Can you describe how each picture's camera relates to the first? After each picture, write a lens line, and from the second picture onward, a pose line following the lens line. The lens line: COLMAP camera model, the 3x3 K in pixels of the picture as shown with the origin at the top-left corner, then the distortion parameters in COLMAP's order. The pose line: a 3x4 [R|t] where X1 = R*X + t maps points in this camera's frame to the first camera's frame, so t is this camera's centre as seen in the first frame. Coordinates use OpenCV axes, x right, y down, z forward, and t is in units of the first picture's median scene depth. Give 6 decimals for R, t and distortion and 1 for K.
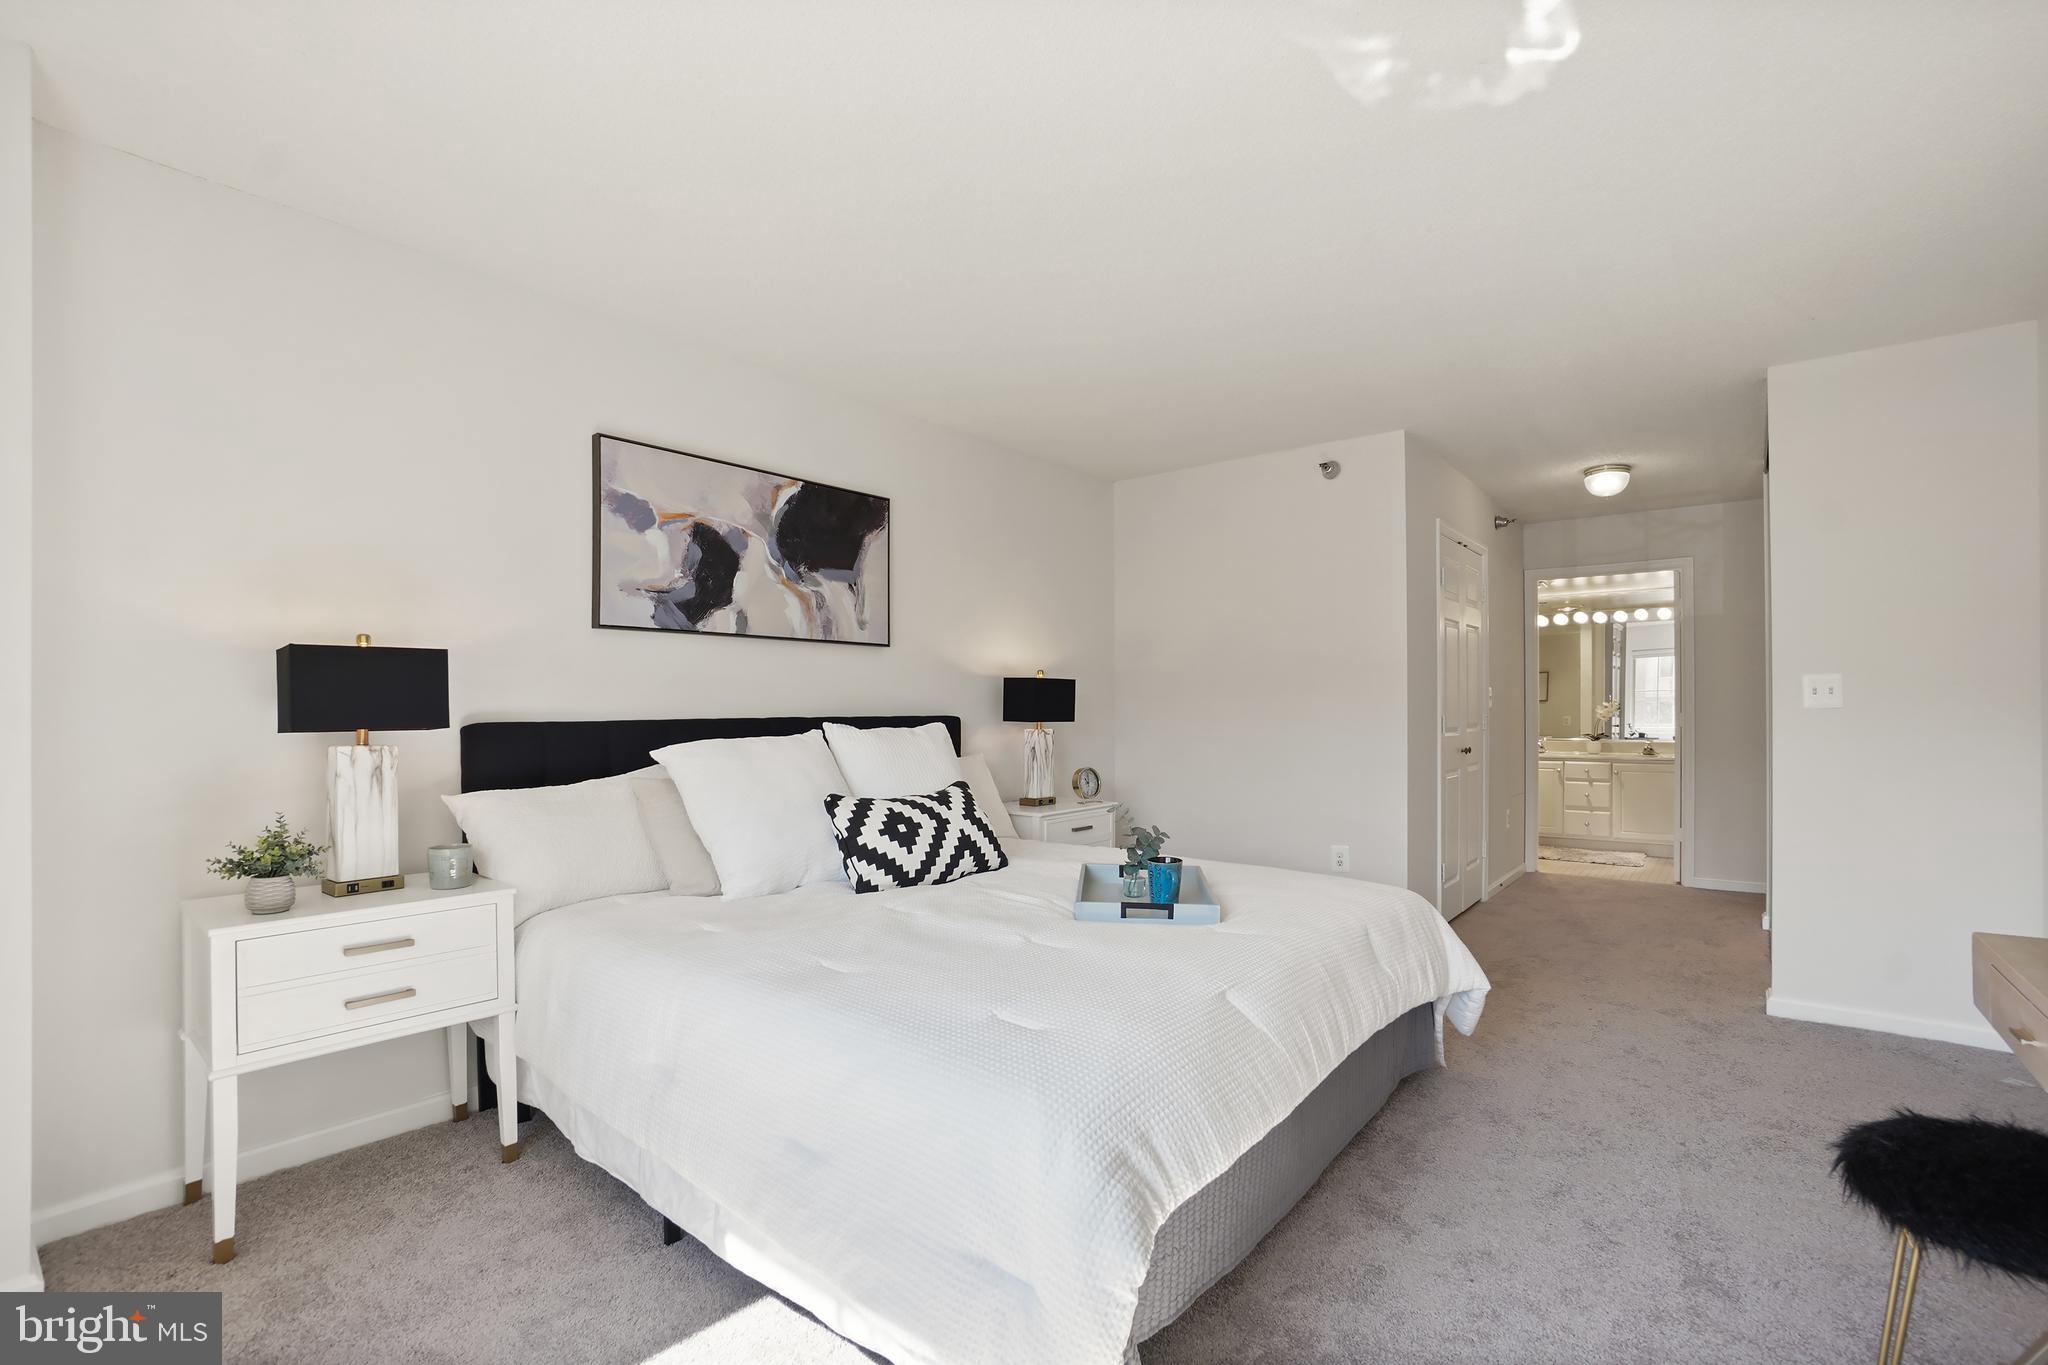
lens RADIAL K [[910.1, 0, 1018.2], [0, 910.1, 703.0], [0, 0, 1]] dist [-0.007860, -0.004542]
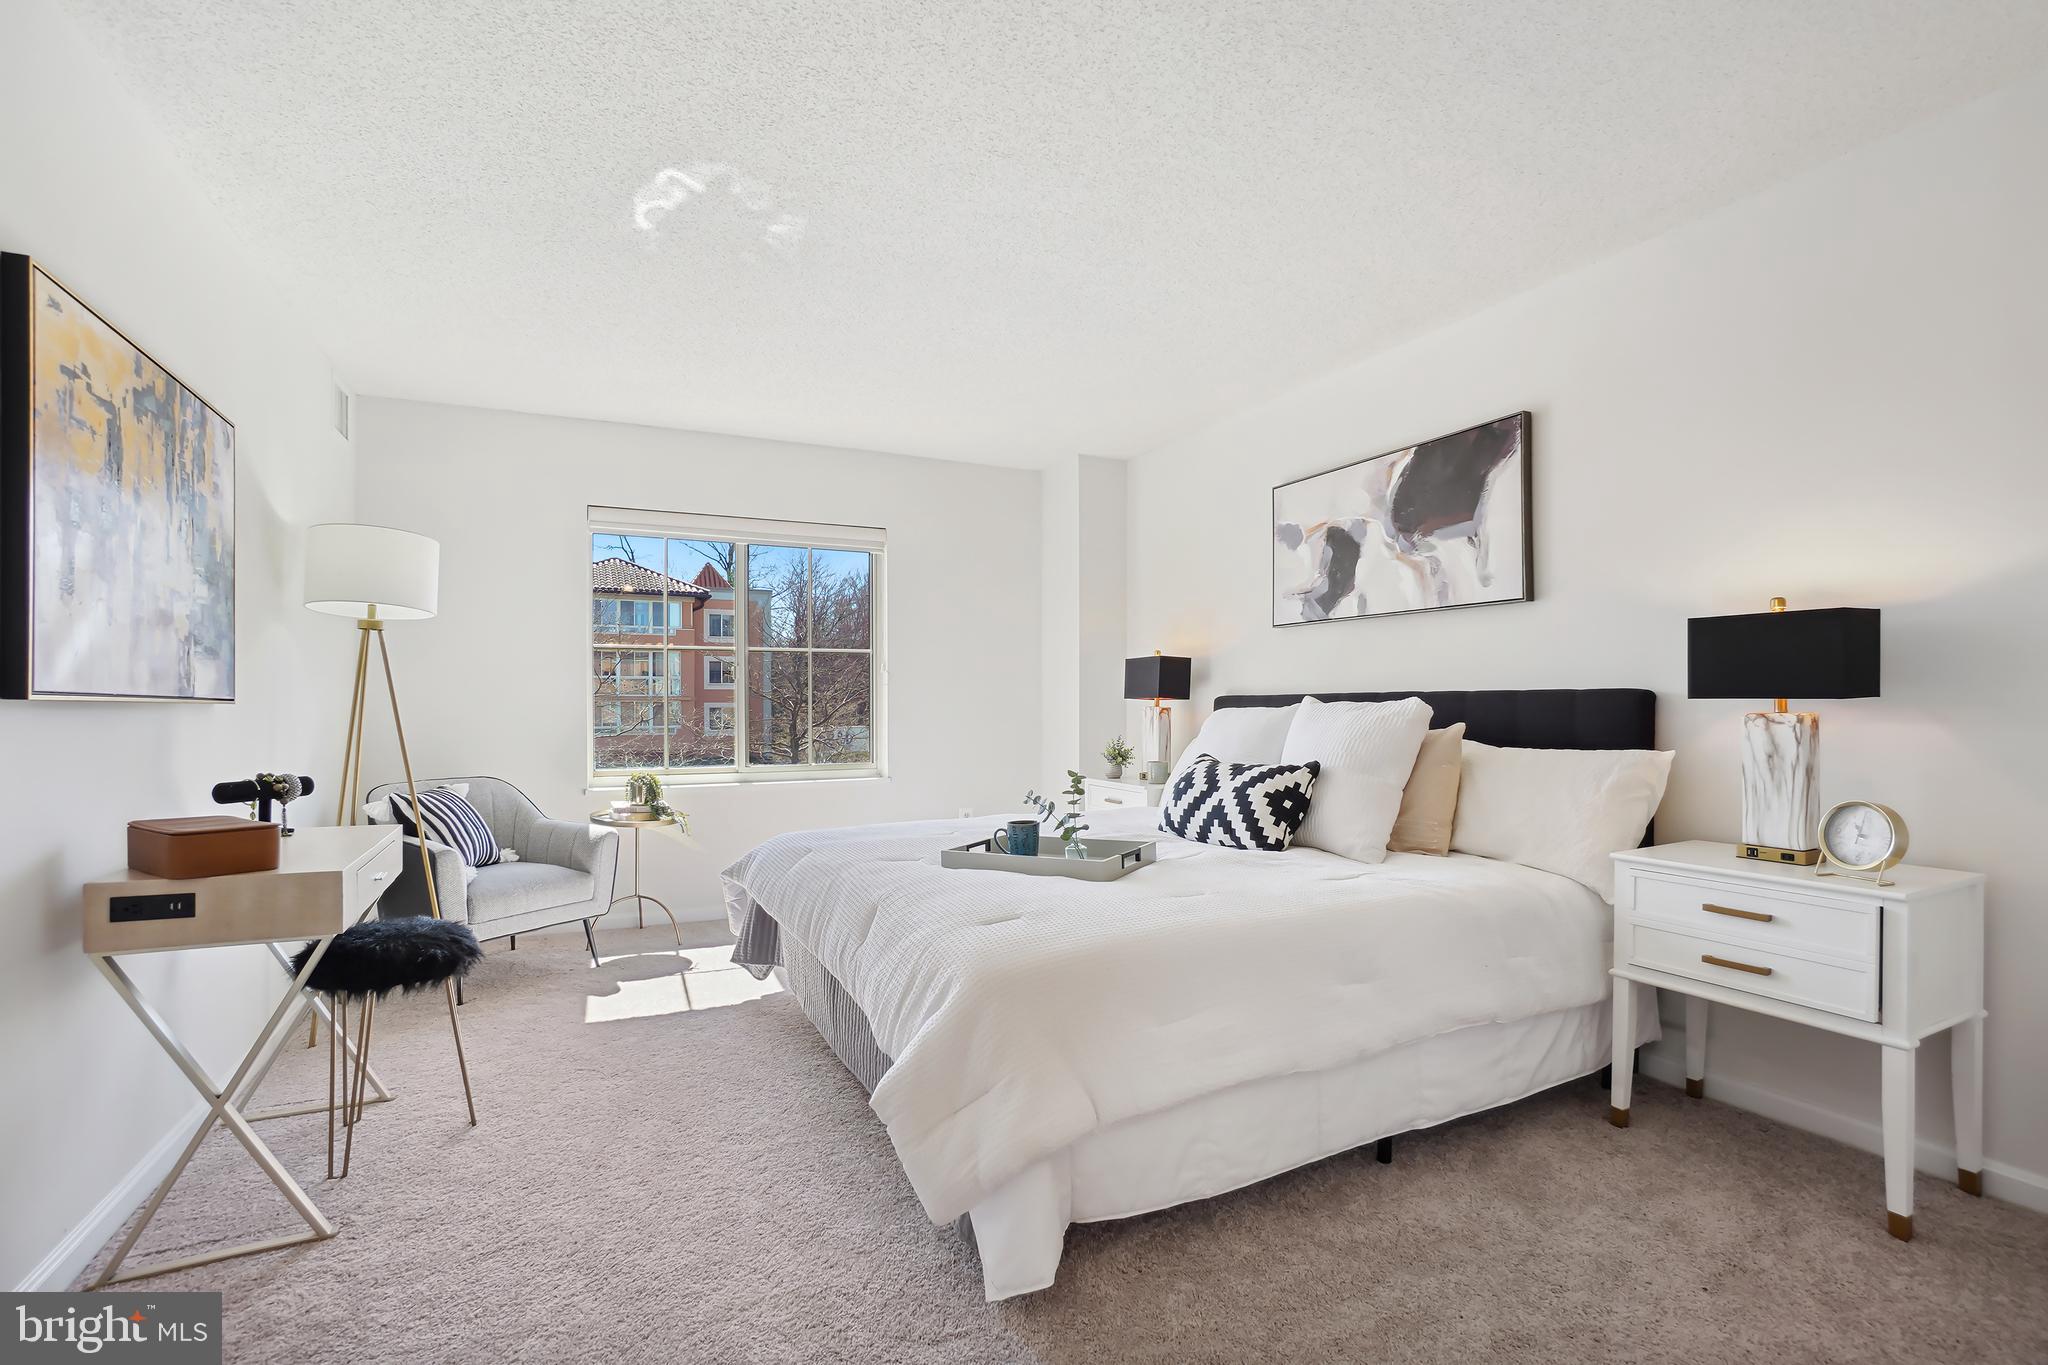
lens RADIAL K [[910.1, 0, 1014.6], [0, 910.1, 692.8], [0, 0, 1]] dist [-0.007860, -0.004542]
pose [[-0.394375, 0.001289, -0.918949, 0.860979], [0.018434, 0.999809, -0.006509, 0.016370], [0.918765, -0.019507, -0.394323, 1.043404]]
